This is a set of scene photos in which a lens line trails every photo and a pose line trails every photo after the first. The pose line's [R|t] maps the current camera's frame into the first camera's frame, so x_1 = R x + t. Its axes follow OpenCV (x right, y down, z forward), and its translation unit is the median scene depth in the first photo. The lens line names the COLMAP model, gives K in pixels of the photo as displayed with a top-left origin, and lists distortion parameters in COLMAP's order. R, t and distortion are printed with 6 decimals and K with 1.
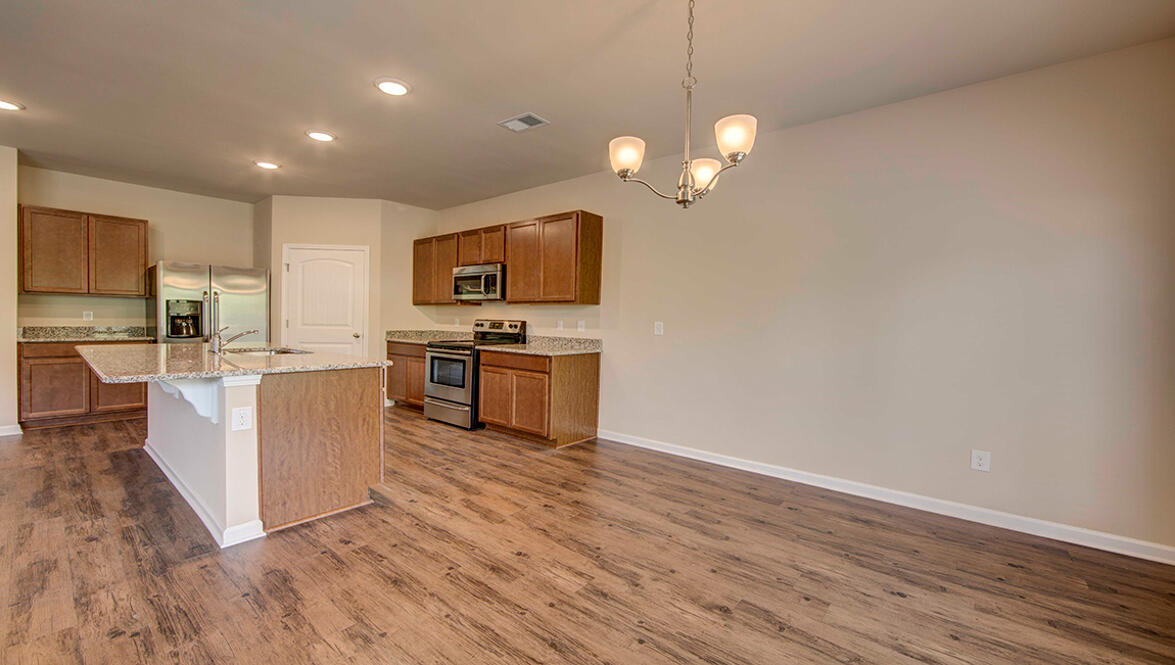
lens RADIAL K [[485.2, 0, 592.8], [0, 485.2, 336.1], [0, 0, 1]] dist [0.001360, 0.000548]
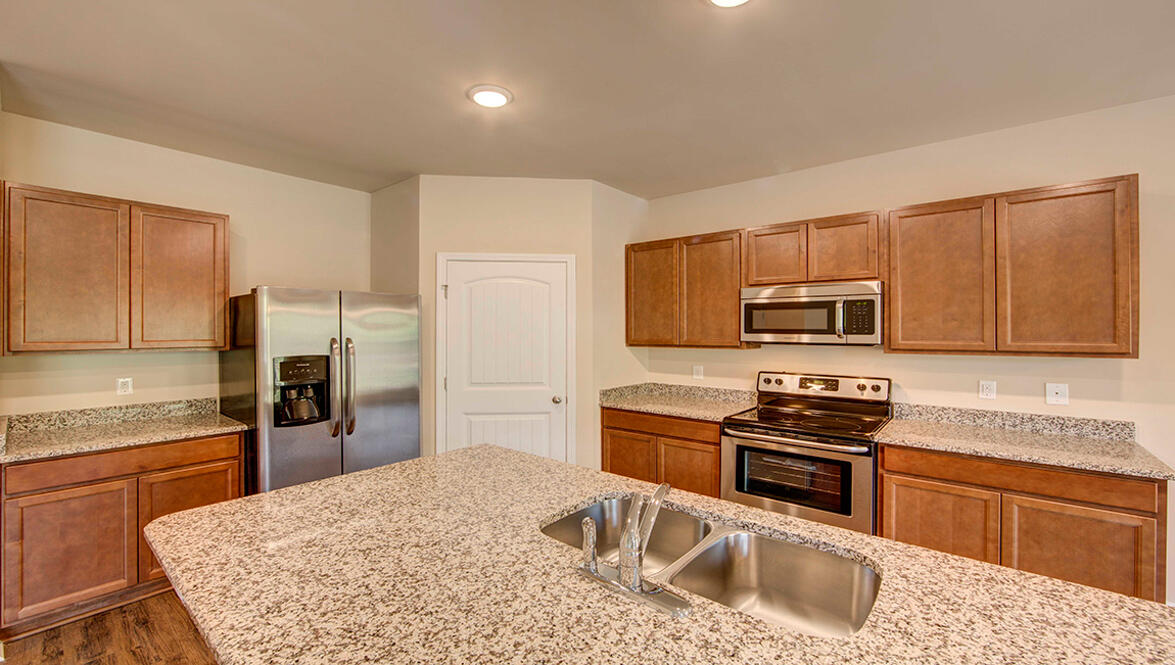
lens RADIAL K [[485.2, 0, 584.8], [0, 485.2, 331.2], [0, 0, 1]] dist [0.001360, 0.000548]
pose [[0.999563, -0.018812, 0.022800, -0.518723], [0.019456, 0.999409, -0.028356, -0.078302], [-0.022253, 0.028788, 0.999338, 0.428208]]
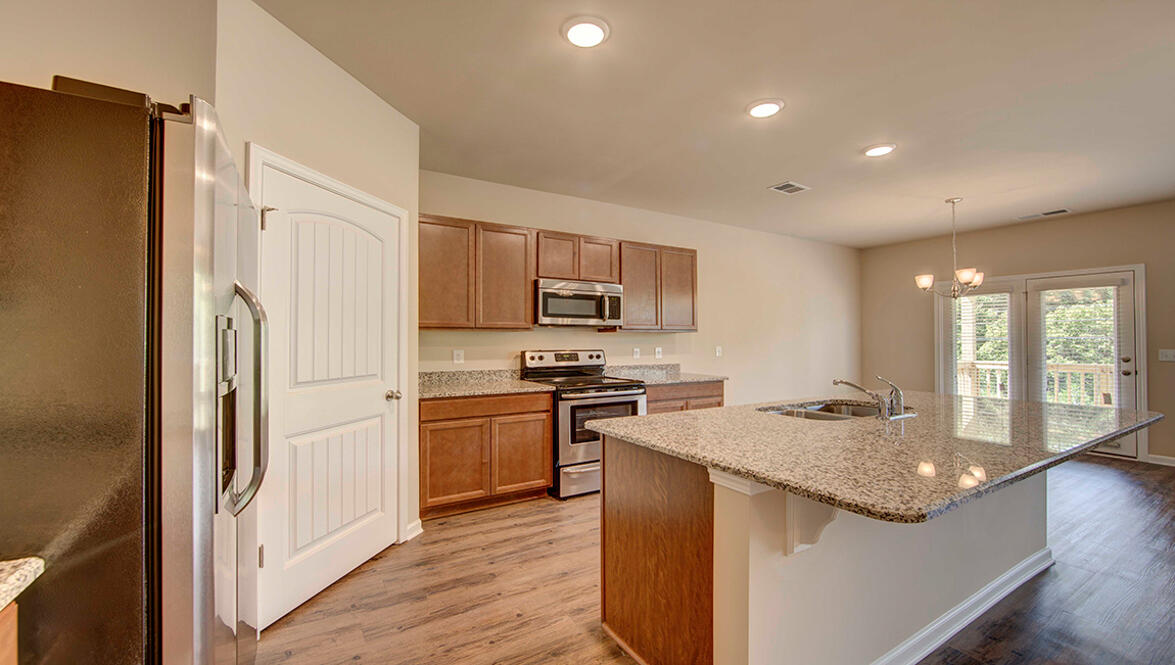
lens RADIAL K [[485.2, 0, 597.0], [0, 485.2, 335.0], [0, 0, 1]] dist [0.001360, 0.000548]
pose [[0.277996, -0.009281, 0.960537, -0.987898], [0.036603, 0.999329, -0.000937, -0.057726], [-0.959884, 0.035419, 0.278150, 0.762672]]
